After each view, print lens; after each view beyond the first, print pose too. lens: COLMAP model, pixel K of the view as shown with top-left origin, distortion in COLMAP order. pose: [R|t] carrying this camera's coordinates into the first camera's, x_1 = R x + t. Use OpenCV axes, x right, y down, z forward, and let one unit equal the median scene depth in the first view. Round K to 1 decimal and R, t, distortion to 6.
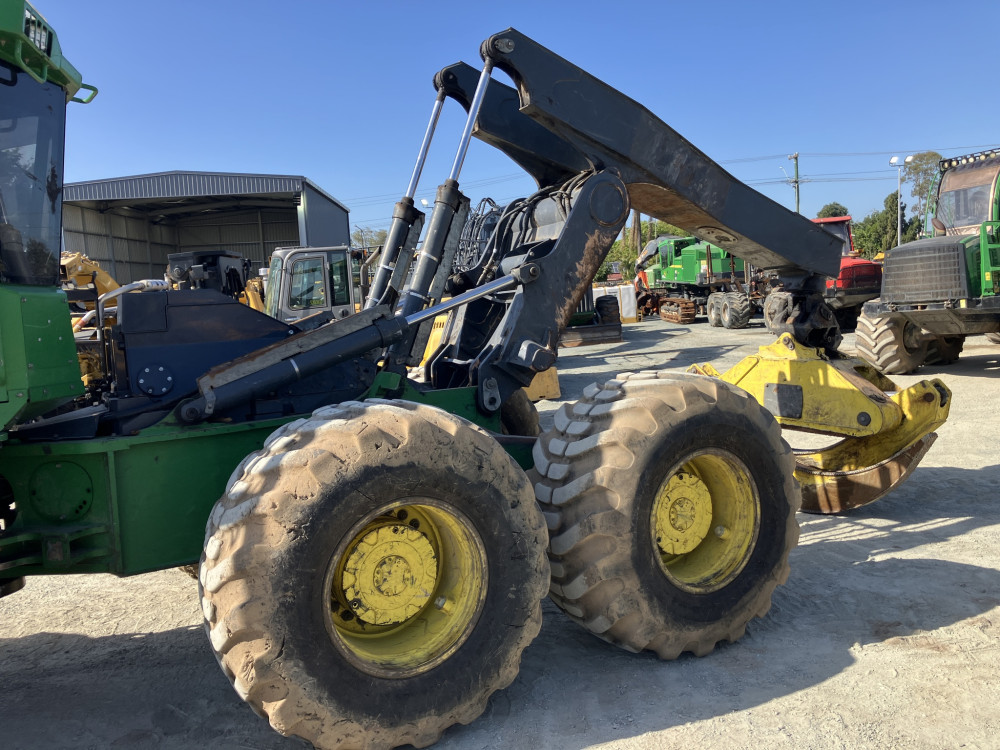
lens RADIAL K [[844.5, 0, 510.3], [0, 844.5, 364.5], [0, 0, 1]] dist [0.014618, -0.002181]
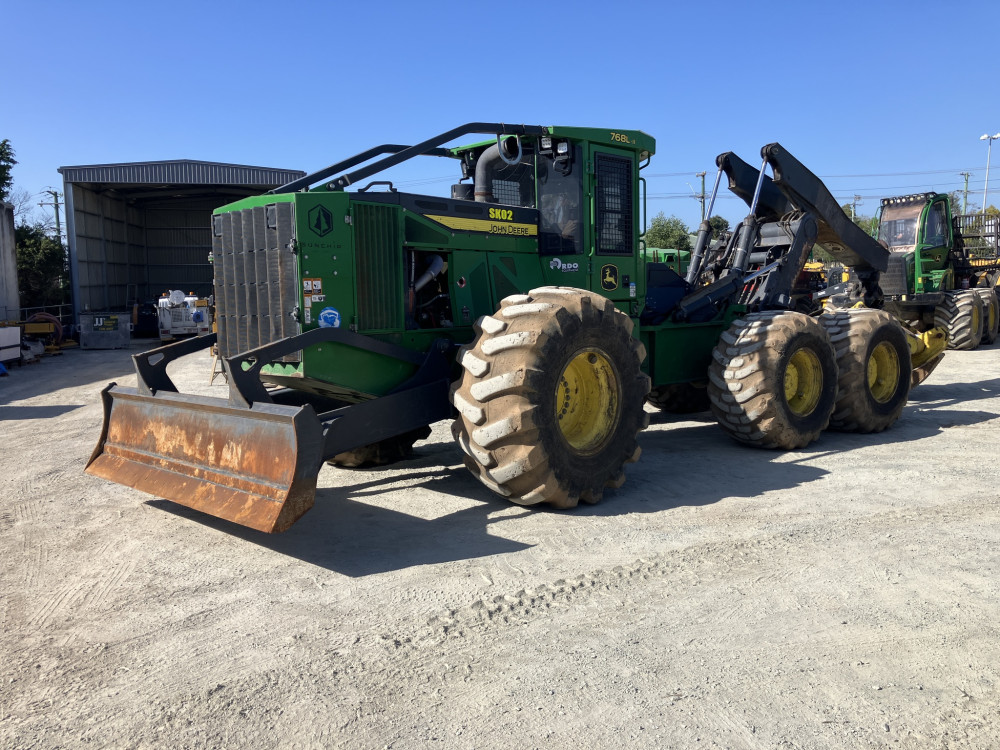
lens RADIAL K [[795.7, 0, 512.3], [0, 795.7, 365.8], [0, 0, 1]] dist [0.066704, -0.091559]
pose [[0.991588, 0.027208, 0.126543, -1.122188], [-0.028670, 0.999541, 0.009744, 0.187348], [-0.126220, -0.013290, 0.991913, -1.113757]]
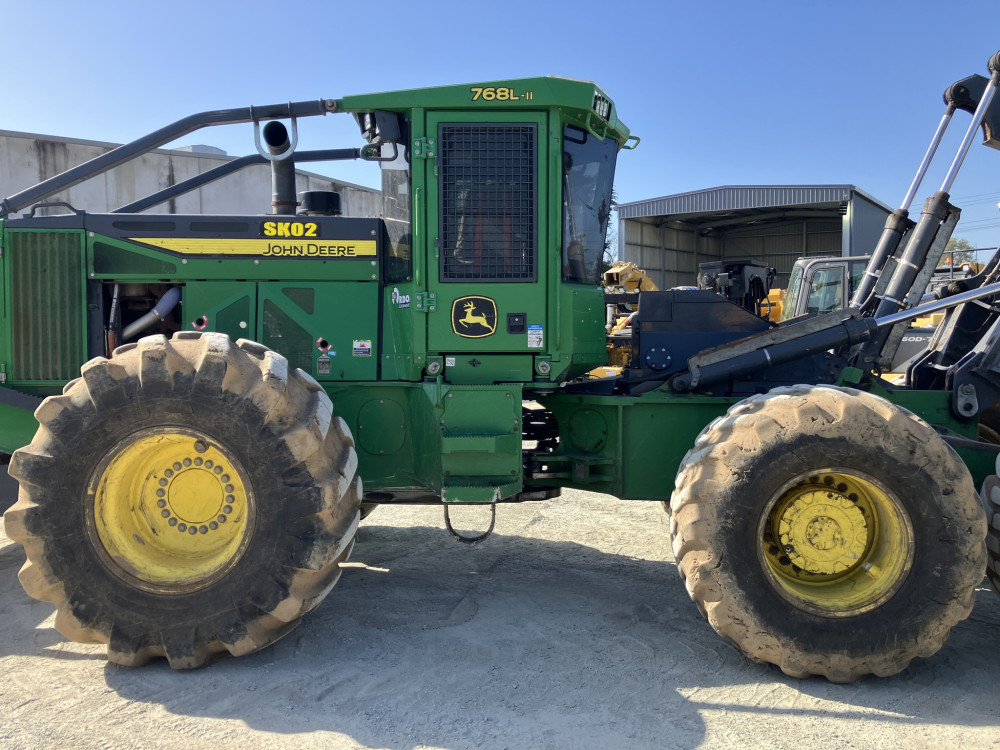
lens RADIAL K [[848.6, 0, 491.2], [0, 848.6, 356.9], [0, 0, 1]] dist [0.049461, -0.112095]
pose [[0.803586, 0.071038, -0.590934, 0.167884], [-0.084060, 0.996446, 0.005475, 0.035643], [0.589222, 0.045275, 0.806702, -0.237377]]
